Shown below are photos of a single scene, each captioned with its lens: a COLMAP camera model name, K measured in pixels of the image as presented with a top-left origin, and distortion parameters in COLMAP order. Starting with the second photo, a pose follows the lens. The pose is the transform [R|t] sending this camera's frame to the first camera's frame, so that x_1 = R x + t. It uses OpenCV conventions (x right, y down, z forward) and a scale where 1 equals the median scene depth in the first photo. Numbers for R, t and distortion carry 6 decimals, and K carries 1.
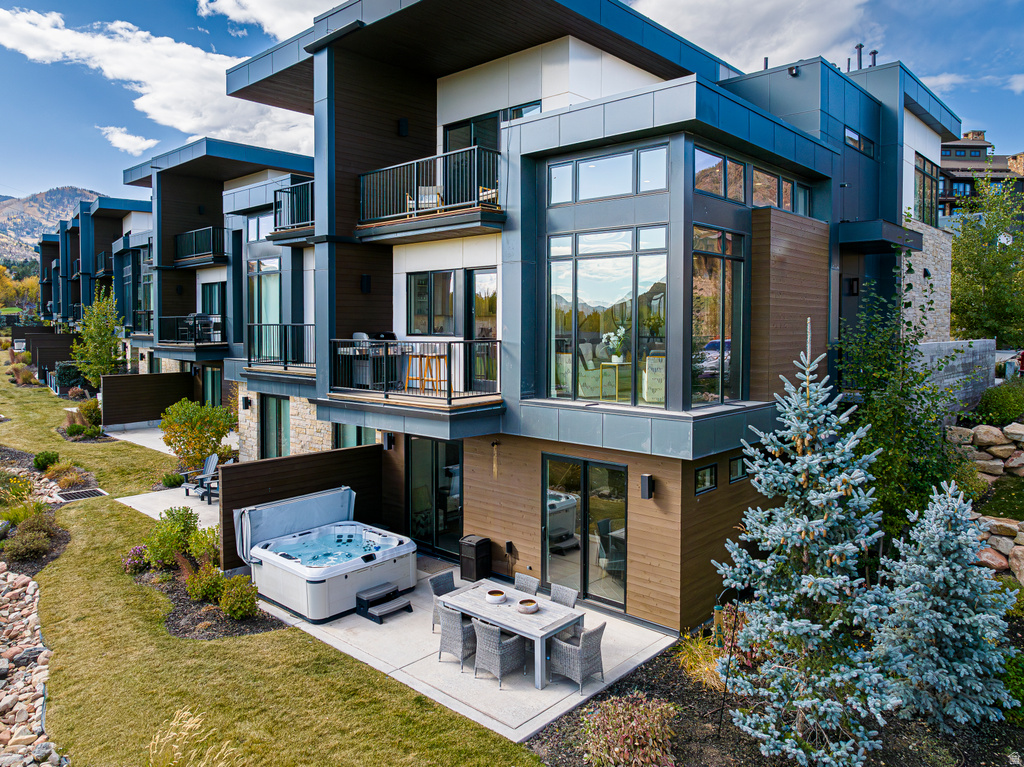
lens RADIAL K [[723.2, 0, 512.0], [0, 723.2, 383.5], [0, 0, 1]] dist [-0.028439, -0.001918]
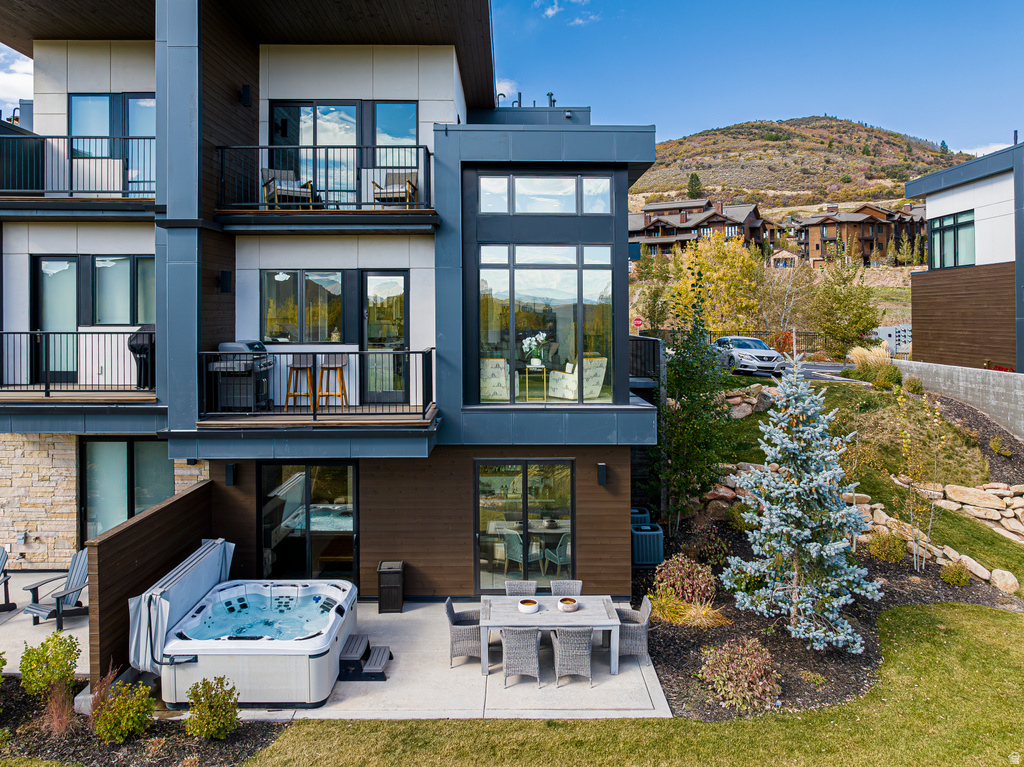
lens RADIAL K [[744.0, 0, 514.4], [0, 744.0, 338.8], [0, 0, 1]] dist [-0.029690, 0.000287]
pose [[0.727946, -0.021427, 0.685300, -0.649305], [0.057644, 0.997885, -0.030030, -0.037634], [-0.683207, 0.061363, 0.727642, 0.220959]]
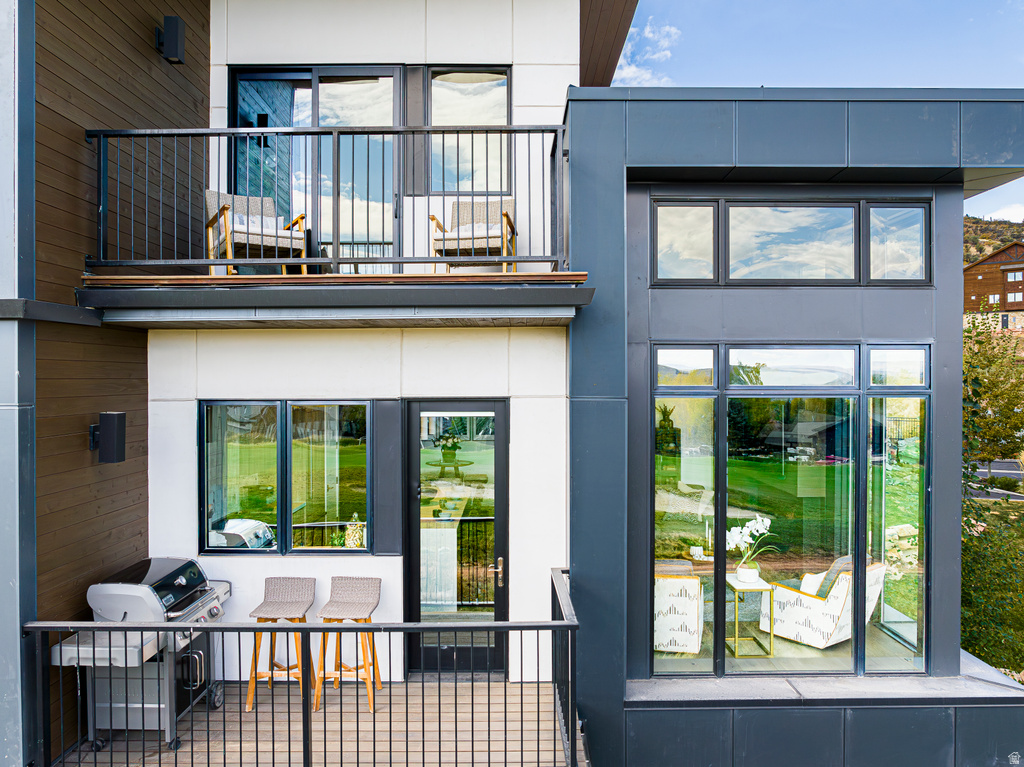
lens RADIAL K [[723.2, 0, 512.0], [0, 723.2, 383.5], [0, 0, 1]] dist [-0.028439, -0.001918]
pose [[0.741718, -0.009871, 0.670639, -0.351703], [0.058407, 0.997044, -0.049922, -0.164719], [-0.668163, 0.076198, 0.740102, 0.733236]]
